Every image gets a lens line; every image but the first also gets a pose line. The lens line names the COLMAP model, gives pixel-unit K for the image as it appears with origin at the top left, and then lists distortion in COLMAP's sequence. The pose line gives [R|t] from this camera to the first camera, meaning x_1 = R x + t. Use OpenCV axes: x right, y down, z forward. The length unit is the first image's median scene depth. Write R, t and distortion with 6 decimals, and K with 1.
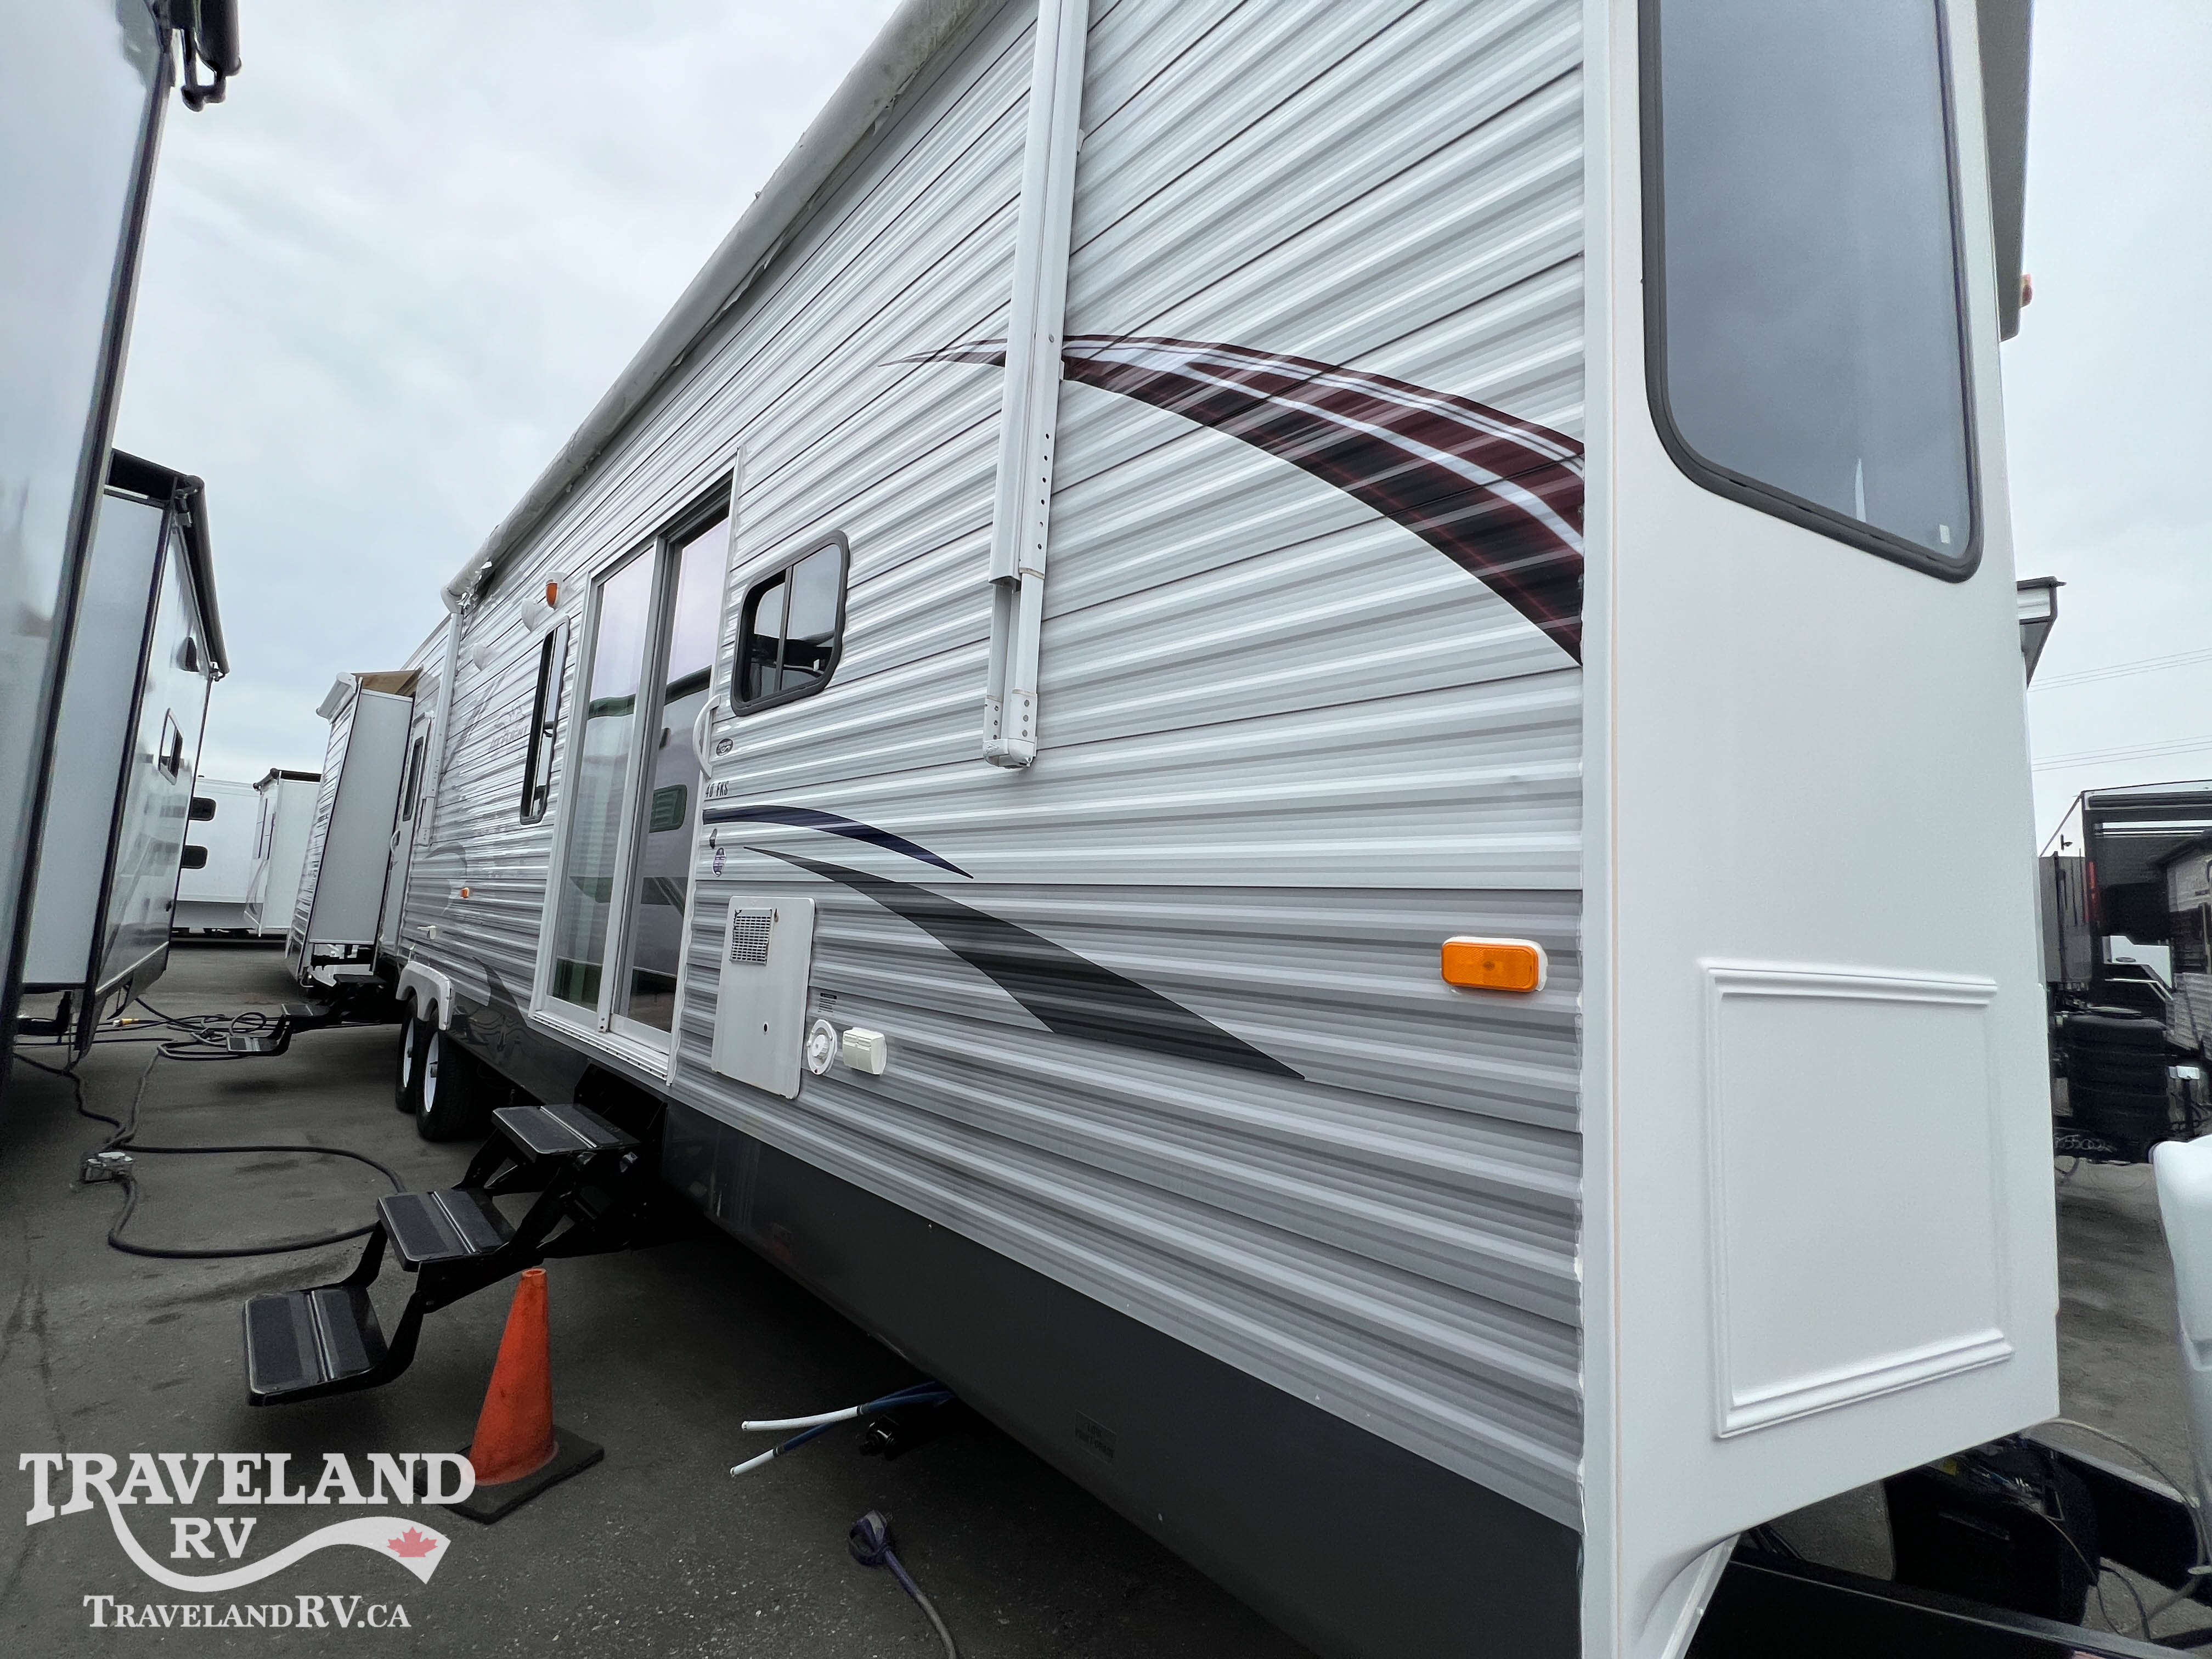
lens RADIAL K [[885.1, 0, 1104.7], [0, 885.1, 826.3], [0, 0, 1]] dist [-0.002306, -0.000048]
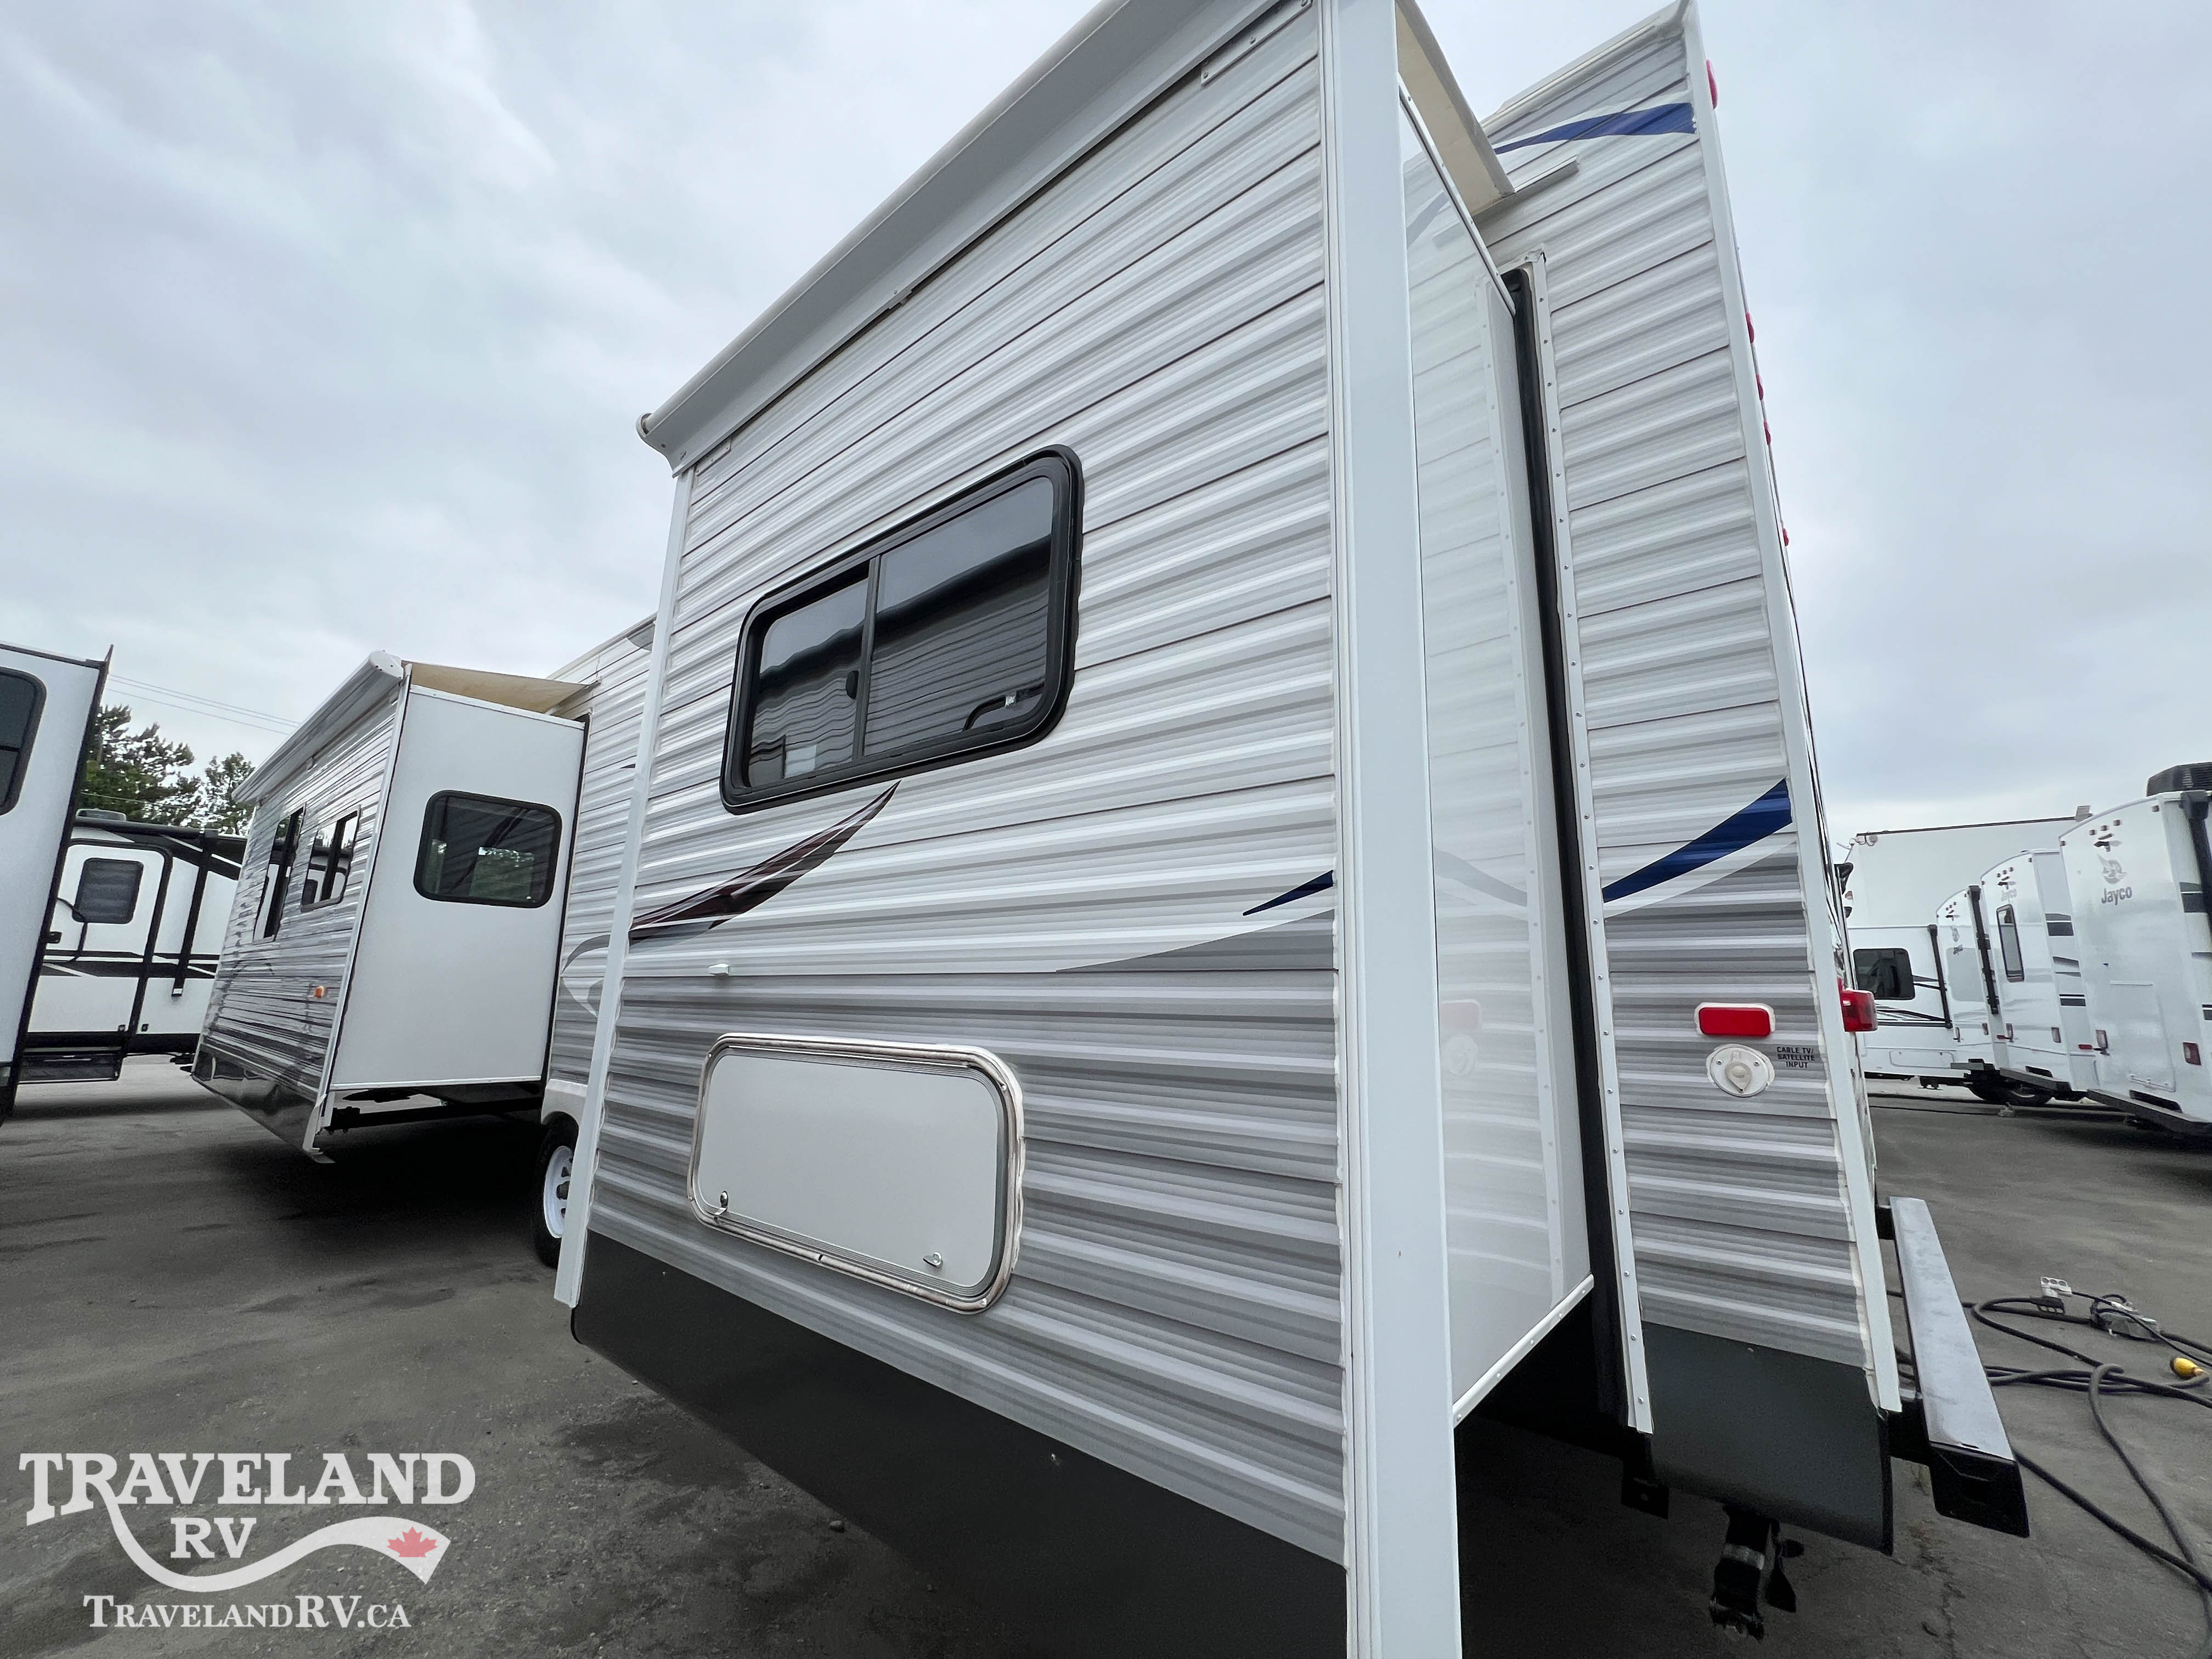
lens RADIAL K [[886.4, 0, 1106.0], [0, 886.4, 829.5], [0, 0, 1]] dist [0.019192, 0.000024]
pose [[0.995038, -0.007923, 0.099177, 0.136009], [0.016888, 0.995810, -0.089879, -0.008414], [-0.098049, 0.091108, 0.991002, -0.139099]]
